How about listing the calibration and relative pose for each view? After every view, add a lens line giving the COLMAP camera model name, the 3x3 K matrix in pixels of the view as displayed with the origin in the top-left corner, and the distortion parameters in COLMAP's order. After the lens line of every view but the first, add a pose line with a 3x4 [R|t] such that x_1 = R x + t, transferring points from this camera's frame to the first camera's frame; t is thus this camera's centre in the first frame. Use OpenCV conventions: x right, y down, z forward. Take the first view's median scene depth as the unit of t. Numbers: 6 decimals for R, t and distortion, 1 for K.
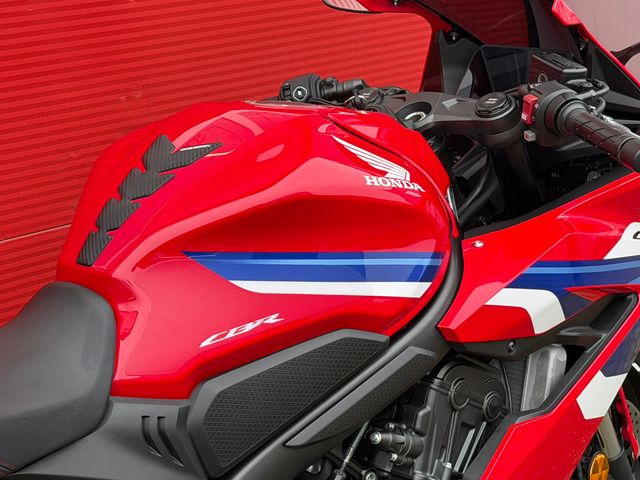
lens RADIAL K [[1474.5, 0, 320.0], [0, 1474.5, 248.8], [0, 0, 1]] dist [0.133417, 0.110465]
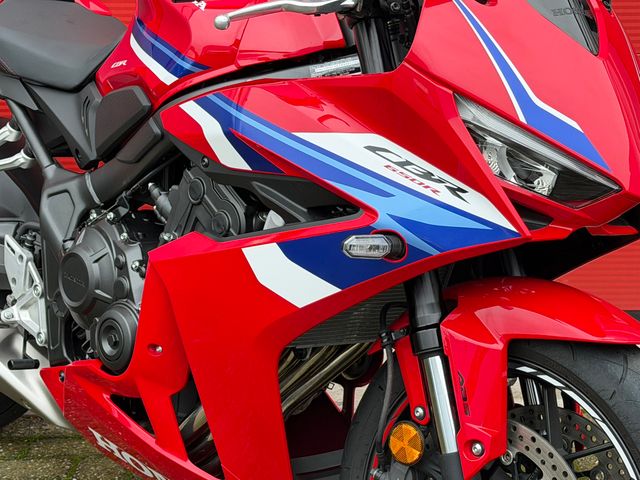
lens RADIAL K [[1486.1, 0, 325.1], [0, 1486.1, 243.0], [0, 0, 1]] dist [0.127295, 0.176715]
pose [[-0.071684, 0.210328, -0.974999, 1.297332], [-0.362739, 0.905082, 0.221915, -0.172837], [0.929130, 0.369578, 0.011414, 1.116582]]
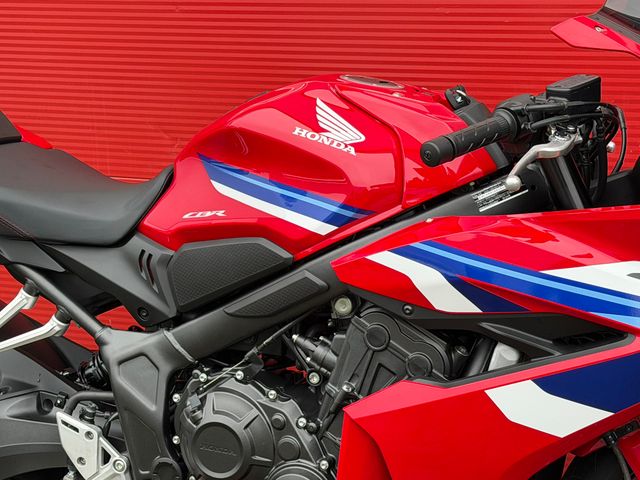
lens RADIAL K [[1486.1, 0, 325.1], [0, 1486.1, 243.0], [0, 0, 1]] dist [0.127295, 0.176715]
pose [[0.377574, 0.202264, -0.903619, 1.153500], [-0.262427, 0.959216, 0.105055, -0.088893], [0.888015, 0.197468, 0.415254, 0.463262]]
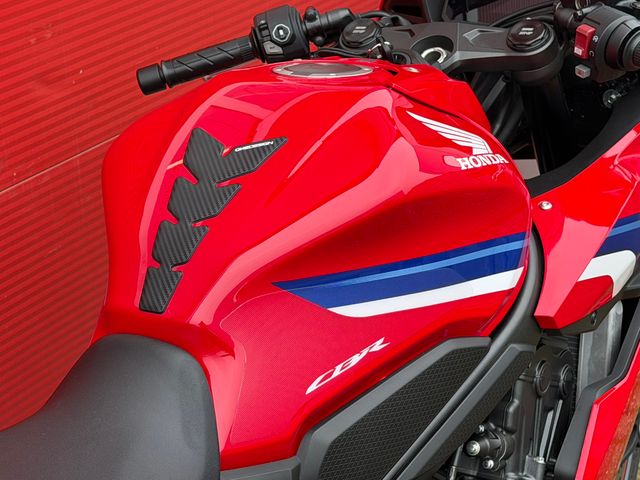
lens RADIAL K [[1486.1, 0, 325.1], [0, 1486.1, 243.0], [0, 0, 1]] dist [0.127295, 0.176715]
pose [[0.973940, -0.117879, 0.193767, -0.197691], [0.093331, 0.986940, 0.131295, -0.111816], [-0.206714, -0.109789, 0.972222, 0.173025]]
